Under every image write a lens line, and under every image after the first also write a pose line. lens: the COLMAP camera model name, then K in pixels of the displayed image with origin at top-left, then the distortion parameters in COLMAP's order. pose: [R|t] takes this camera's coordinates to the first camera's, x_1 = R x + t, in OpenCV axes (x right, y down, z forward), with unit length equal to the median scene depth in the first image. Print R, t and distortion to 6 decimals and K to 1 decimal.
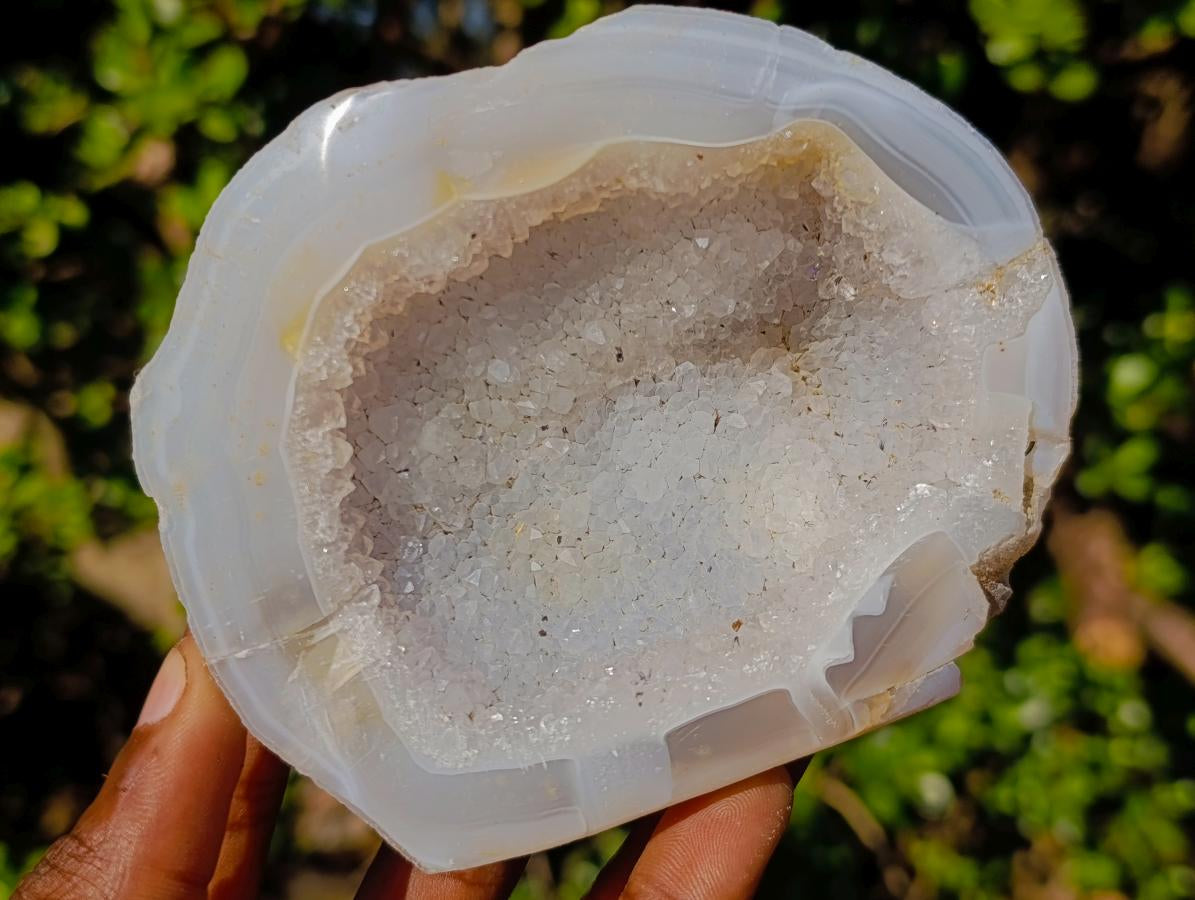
lens RADIAL K [[1778.8, 0, 623.7], [0, 1778.8, 444.2], [0, 0, 1]] dist [0.298588, -1.599903]
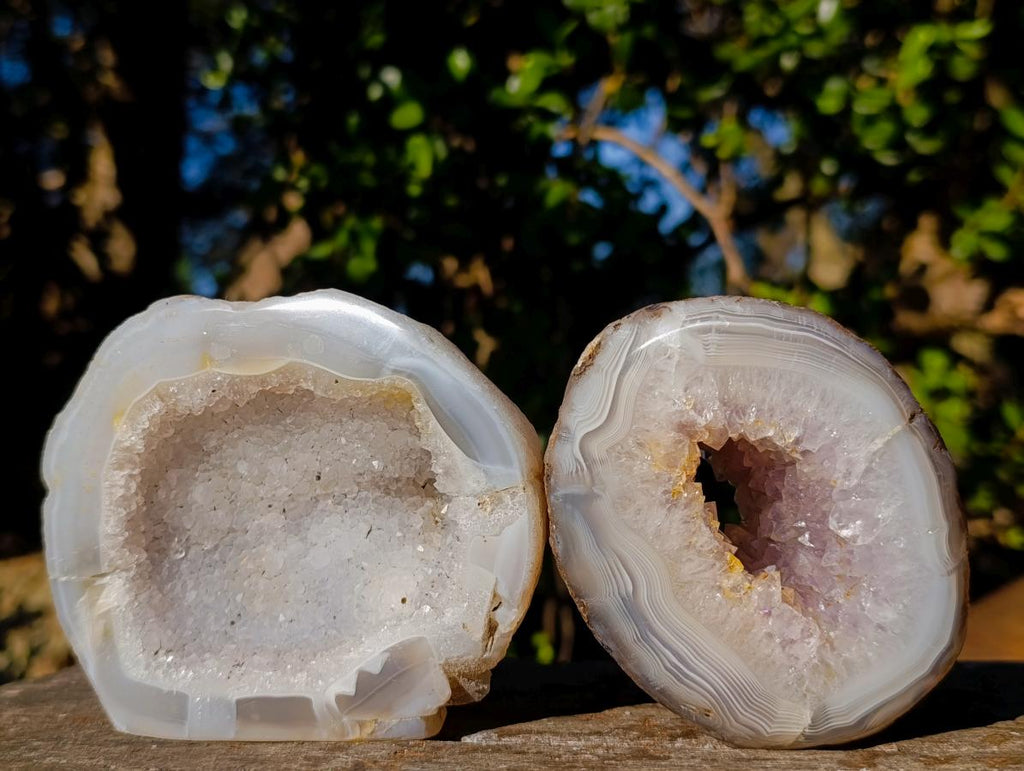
lens RADIAL K [[1524.3, 0, 534.5], [0, 1524.3, 380.6], [0, 0, 1]] dist [0.298588, -1.599903]
pose [[0.890928, 0.258703, -0.373255, 0.739402], [-0.271392, 0.962278, 0.019163, -0.234033], [0.364133, 0.084226, 0.927531, -0.287742]]
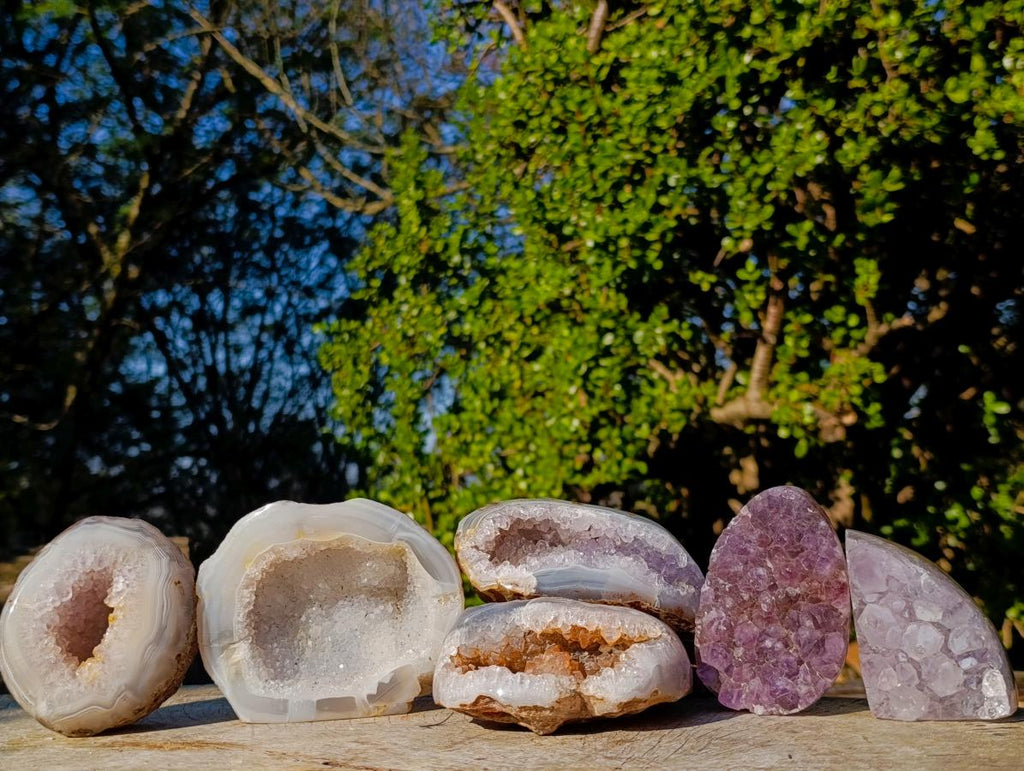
lens RADIAL K [[1524.3, 0, 534.5], [0, 1524.3, 380.6], [0, 0, 1]] dist [0.298588, -1.599903]
pose [[0.964059, 0.256463, -0.069403, 0.480921], [-0.262498, 0.959770, -0.099684, -0.249187], [0.041046, 0.114319, 0.992596, -2.047050]]
